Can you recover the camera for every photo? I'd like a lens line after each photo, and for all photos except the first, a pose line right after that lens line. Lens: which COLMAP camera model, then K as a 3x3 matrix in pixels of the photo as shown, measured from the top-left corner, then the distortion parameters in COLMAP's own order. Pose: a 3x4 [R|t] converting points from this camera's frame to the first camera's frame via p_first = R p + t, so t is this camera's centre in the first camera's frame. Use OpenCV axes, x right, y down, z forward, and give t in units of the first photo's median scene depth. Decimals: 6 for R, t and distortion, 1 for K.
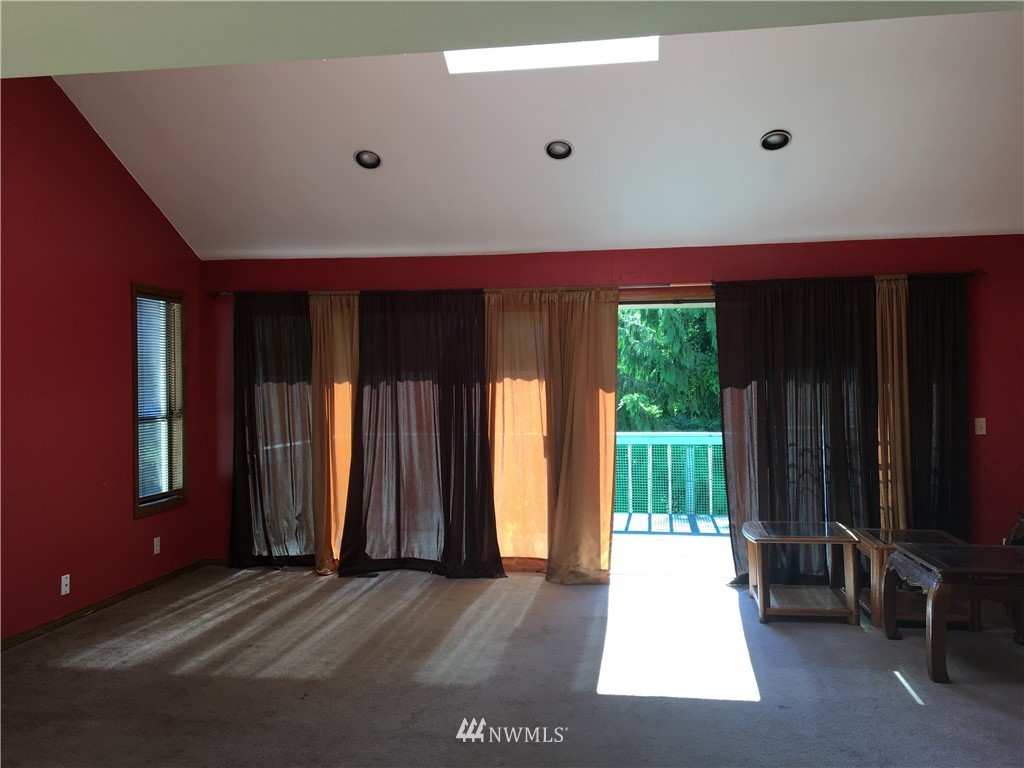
lens RADIAL K [[869.2, 0, 514.9], [0, 869.2, 384.2], [0, 0, 1]] dist [0.091396, -0.120519]
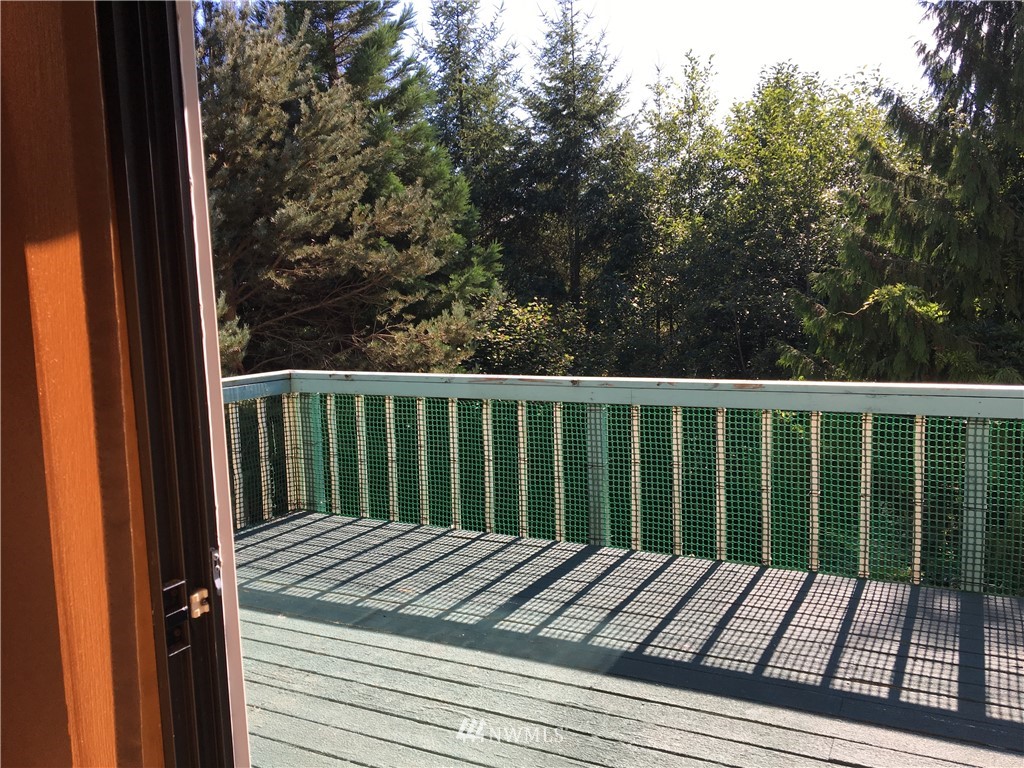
lens RADIAL K [[869.2, 0, 507.9], [0, 869.2, 381.1], [0, 0, 1]] dist [0.091396, -0.120519]
pose [[0.949967, 0.023330, -0.311479, 0.068771], [0.013787, 0.993103, 0.116431, 0.002432], [0.312047, -0.114900, 0.943093, 0.315310]]
